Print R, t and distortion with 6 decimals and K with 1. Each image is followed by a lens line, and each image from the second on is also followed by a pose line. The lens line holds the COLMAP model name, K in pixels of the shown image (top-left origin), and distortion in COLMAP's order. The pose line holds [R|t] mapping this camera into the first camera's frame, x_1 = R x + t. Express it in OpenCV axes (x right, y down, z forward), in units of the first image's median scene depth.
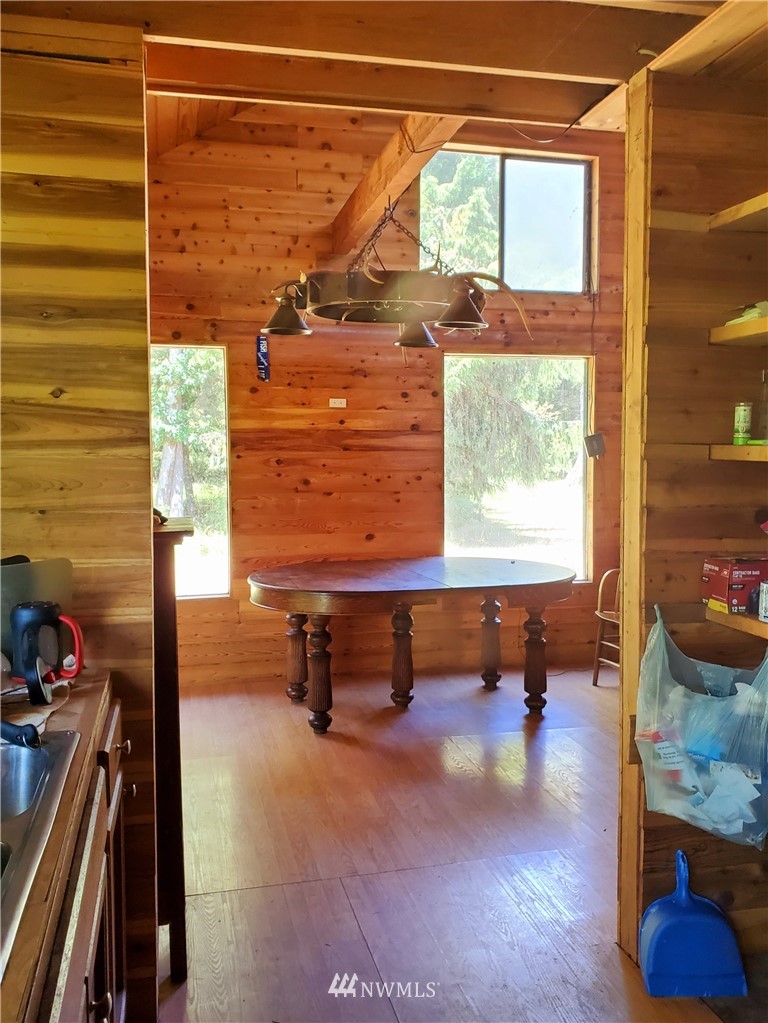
lens RADIAL K [[883.9, 0, 384.0], [0, 883.9, 511.5], [0, 0, 1]] dist [0.183828, -0.658640]
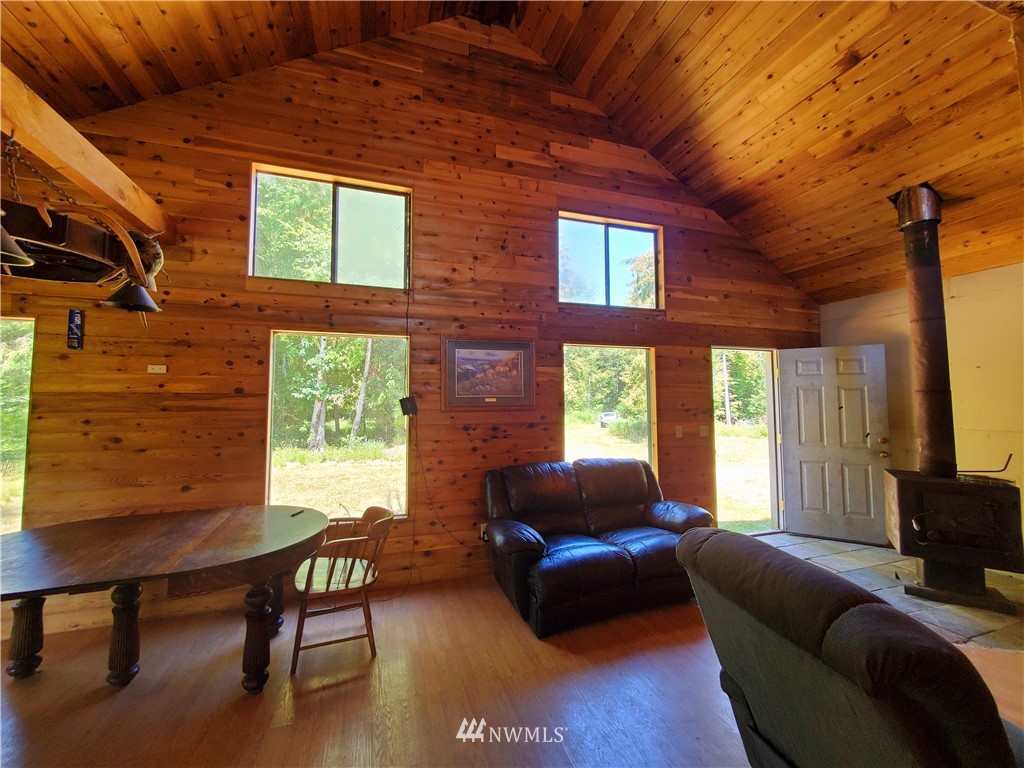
lens RADIAL K [[410.3, 0, 509.3], [0, 410.3, 376.8], [0, 0, 1]] dist [-0.001431, -0.000483]
pose [[0.996506, 0.004164, 0.083420, 0.350631], [0.006789, 0.991412, -0.130597, -0.041111], [-0.083248, 0.130707, 0.987920, 0.443015]]
